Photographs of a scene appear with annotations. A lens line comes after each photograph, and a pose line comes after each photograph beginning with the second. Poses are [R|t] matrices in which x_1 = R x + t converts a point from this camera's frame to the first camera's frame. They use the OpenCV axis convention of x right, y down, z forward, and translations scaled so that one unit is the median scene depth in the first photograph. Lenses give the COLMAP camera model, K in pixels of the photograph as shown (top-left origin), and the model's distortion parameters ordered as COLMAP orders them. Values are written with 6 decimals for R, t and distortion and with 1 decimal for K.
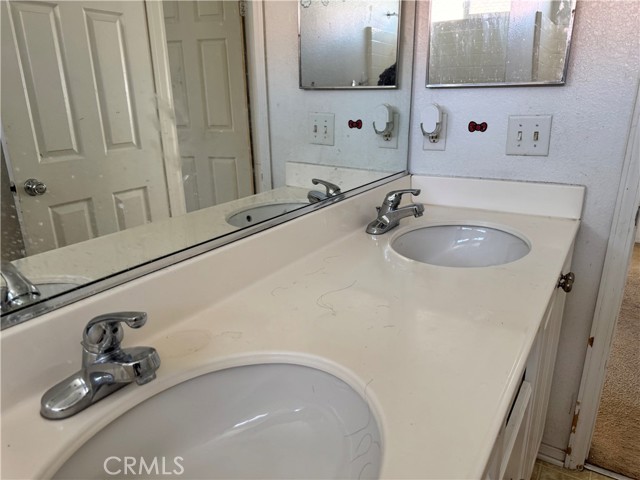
lens RADIAL K [[450.7, 0, 334.2], [0, 450.7, 231.8], [0, 0, 1]] dist [0.022946, -0.032306]
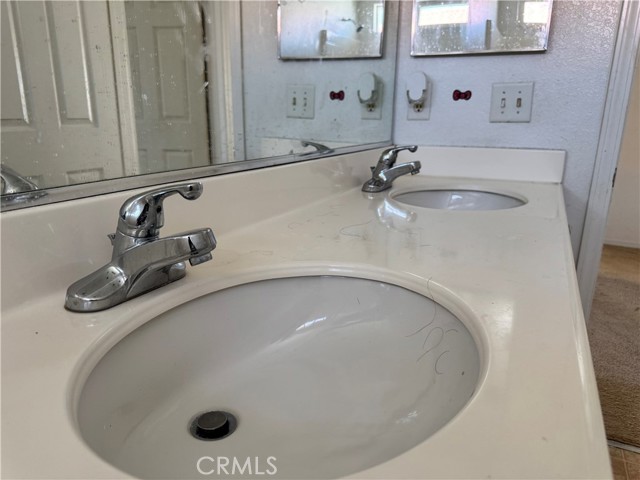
lens RADIAL K [[450.7, 0, 324.1], [0, 450.7, 242.2], [0, 0, 1]] dist [0.022946, -0.032306]
pose [[0.991708, -0.006261, 0.128358, -0.126713], [0.012201, 0.998888, -0.045543, 0.144877], [-0.127931, 0.046732, 0.990682, 0.047725]]
